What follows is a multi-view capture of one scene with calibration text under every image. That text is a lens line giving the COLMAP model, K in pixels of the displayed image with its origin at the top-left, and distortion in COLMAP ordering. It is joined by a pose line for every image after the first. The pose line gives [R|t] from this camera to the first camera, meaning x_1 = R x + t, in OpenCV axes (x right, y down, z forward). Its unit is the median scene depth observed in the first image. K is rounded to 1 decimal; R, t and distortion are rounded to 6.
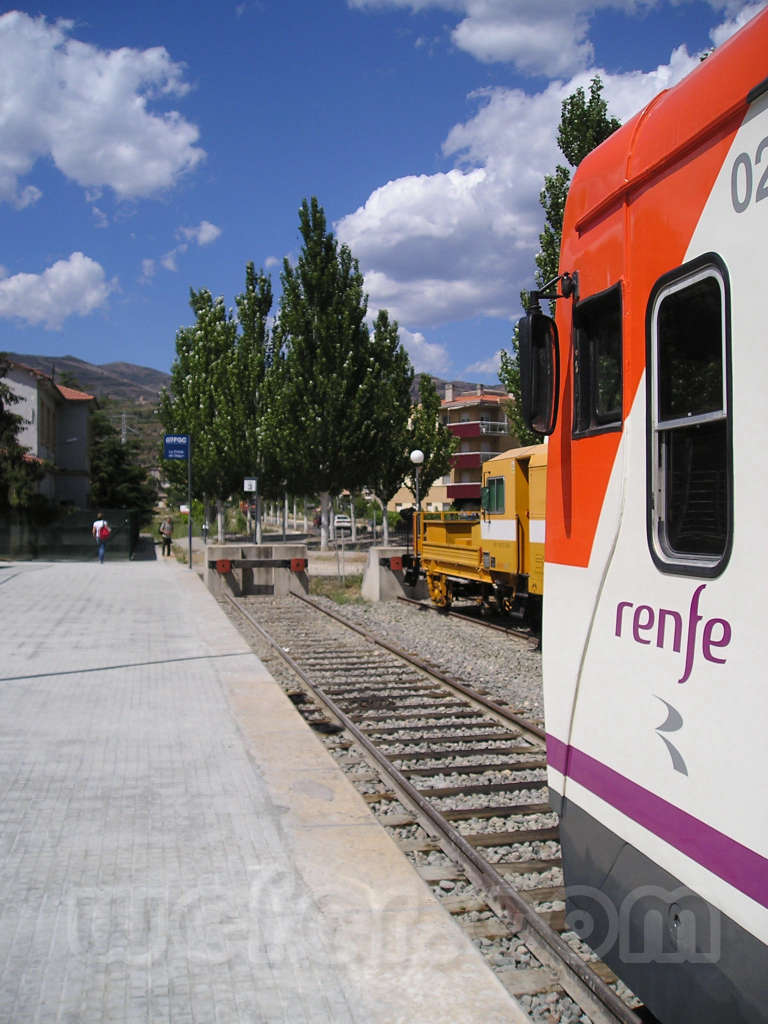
lens RADIAL K [[963.7, 0, 384.0], [0, 963.7, 512.0], [0, 0, 1]] dist [-0.004091, -0.000998]
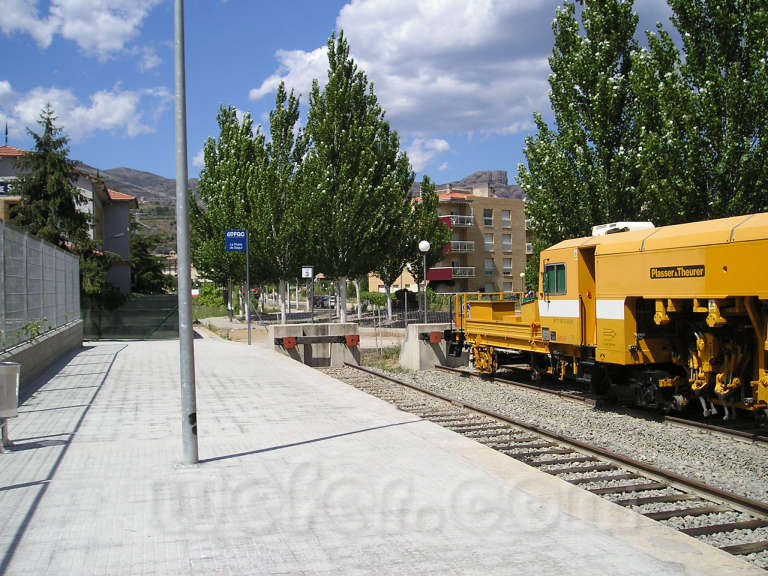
lens RADIAL K [[807.7, 0, 383.4], [0, 807.7, 274.3], [0, 0, 1]] dist [-0.049793, 0.011351]
pose [[0.996990, -0.012948, 0.076436, -0.124969], [0.014564, 0.999681, -0.020633, -0.004280], [-0.076145, 0.021684, 0.996861, 0.022035]]
